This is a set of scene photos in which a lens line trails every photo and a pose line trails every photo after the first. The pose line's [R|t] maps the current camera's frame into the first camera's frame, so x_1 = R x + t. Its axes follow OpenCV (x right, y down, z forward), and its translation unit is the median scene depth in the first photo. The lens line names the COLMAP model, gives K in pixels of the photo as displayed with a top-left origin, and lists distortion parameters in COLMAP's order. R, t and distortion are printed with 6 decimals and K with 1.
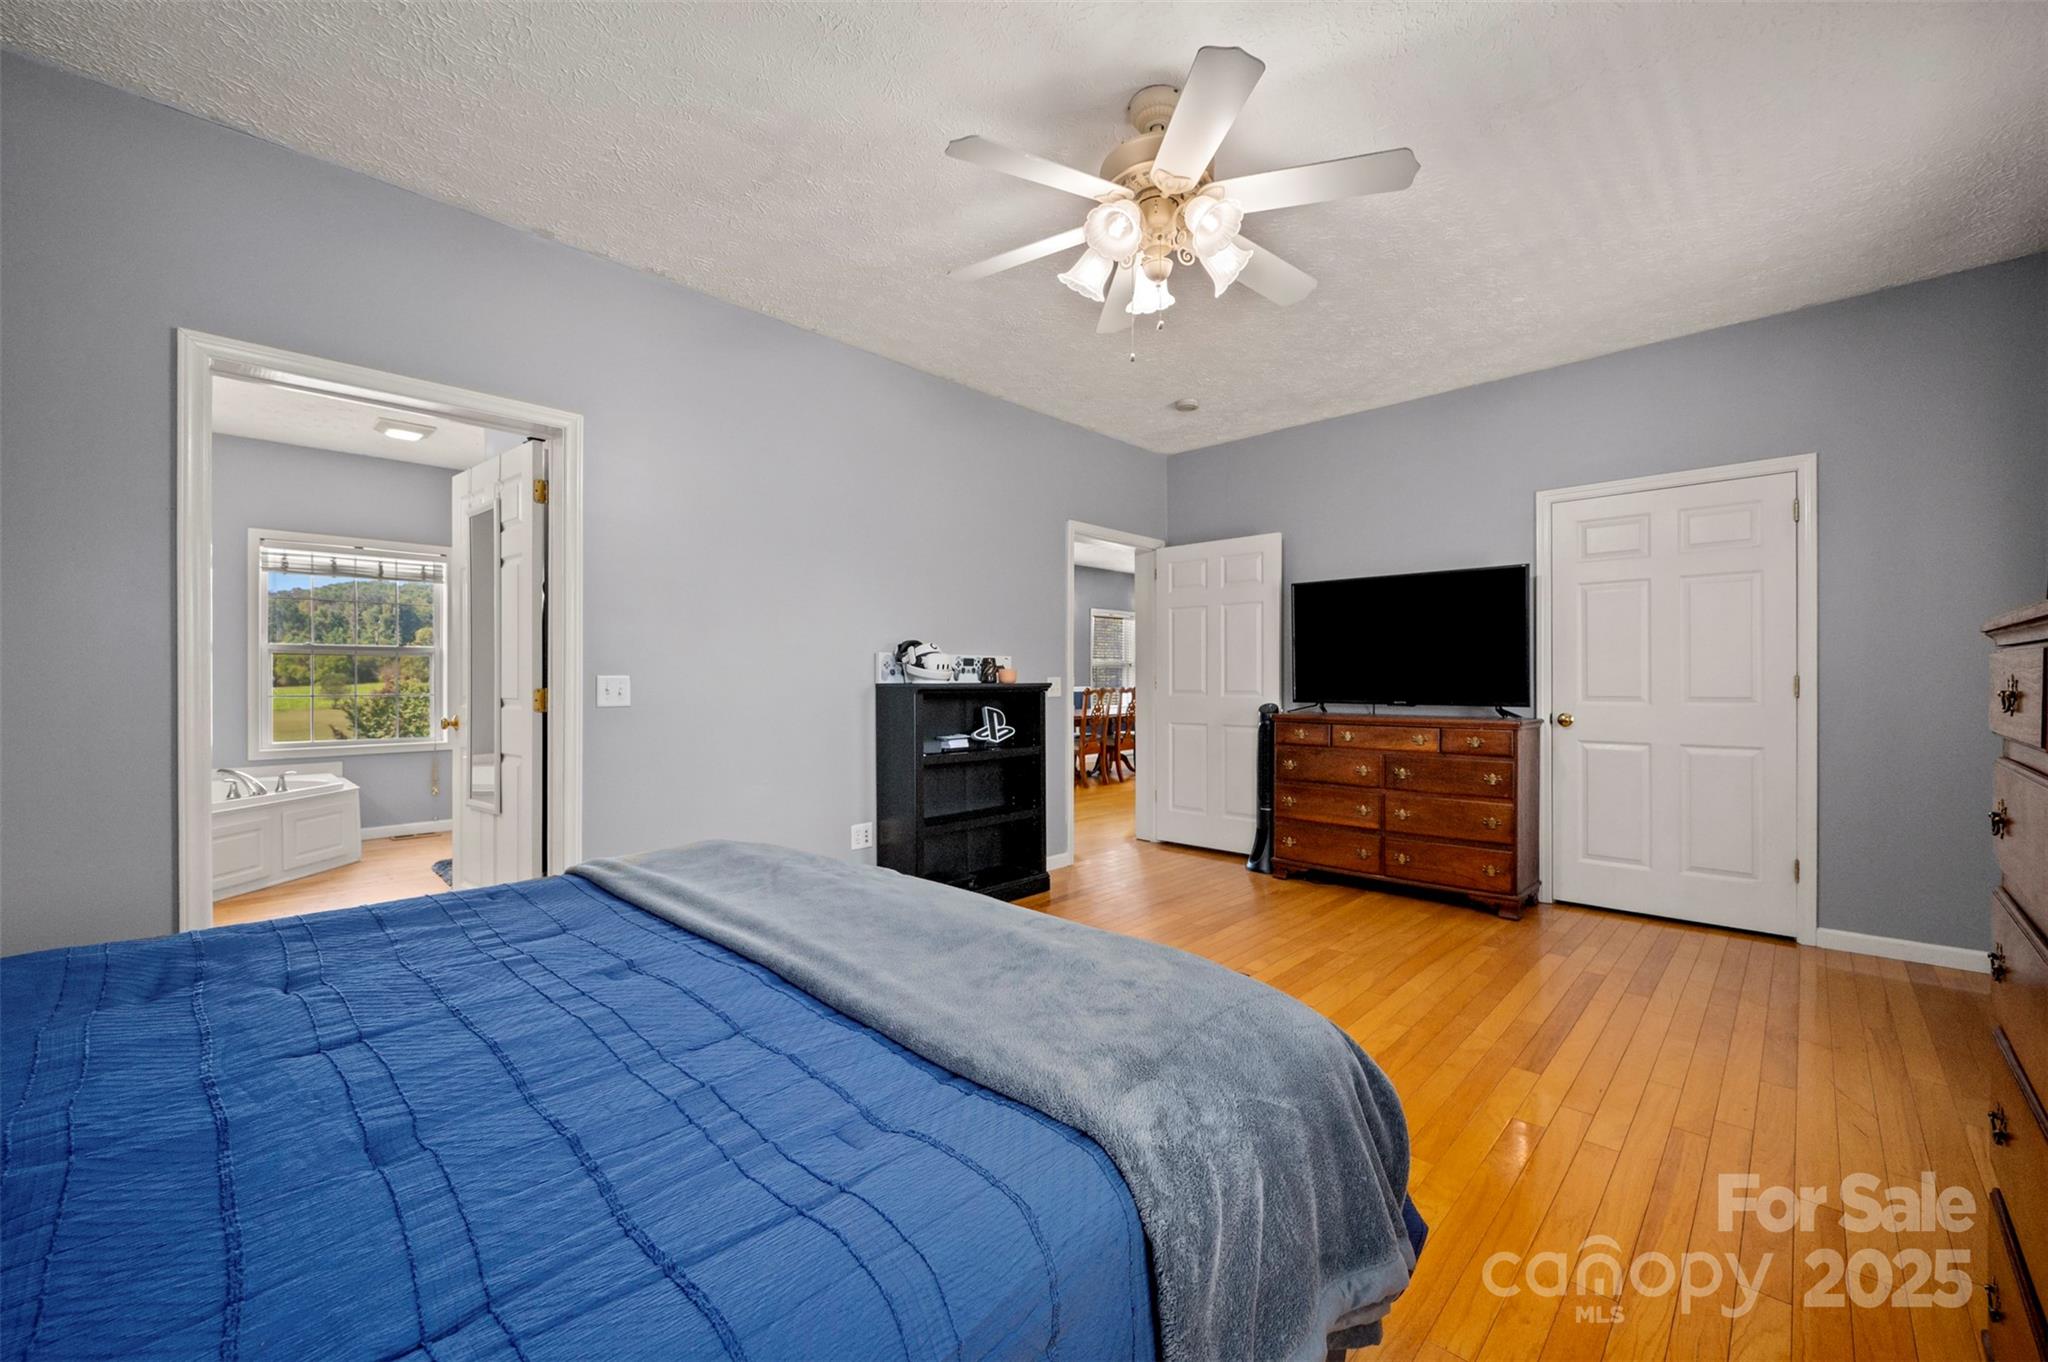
lens RADIAL K [[804.9, 0, 1037.2], [0, 804.9, 686.2], [0, 0, 1]] dist [-0.002067, -0.000180]
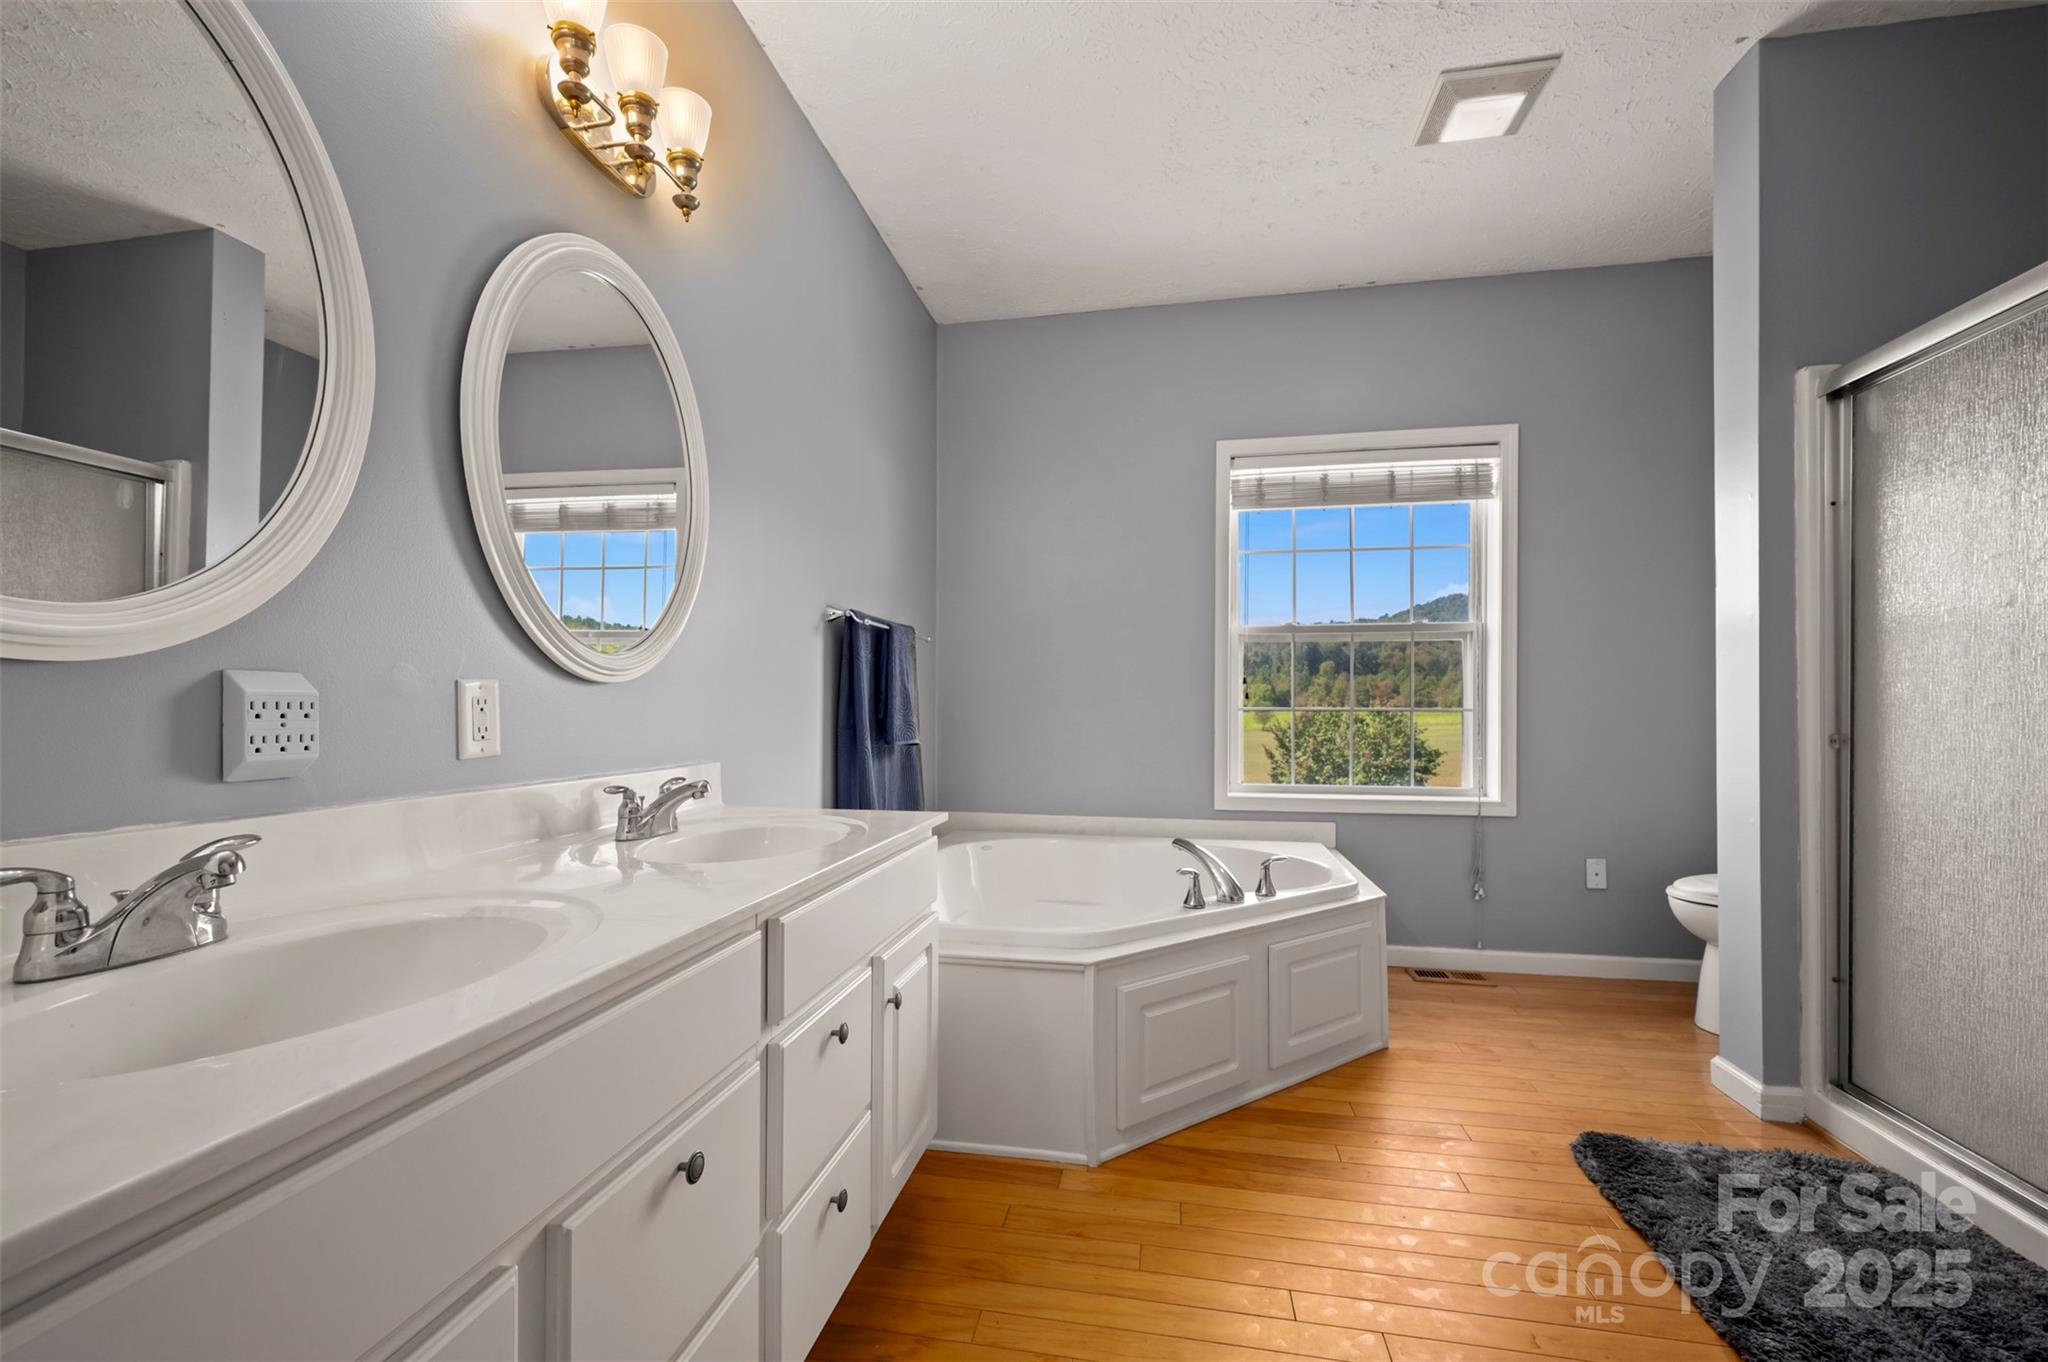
lens RADIAL K [[804.9, 0, 1033.8], [0, 804.9, 700.7], [0, 0, 1]] dist [-0.002067, -0.000180]
pose [[0.546218, -0.008628, -0.837599, -0.469700], [-0.005744, 0.999885, -0.014045, 0.015789], [0.837624, 0.012482, 0.546105, 0.474683]]
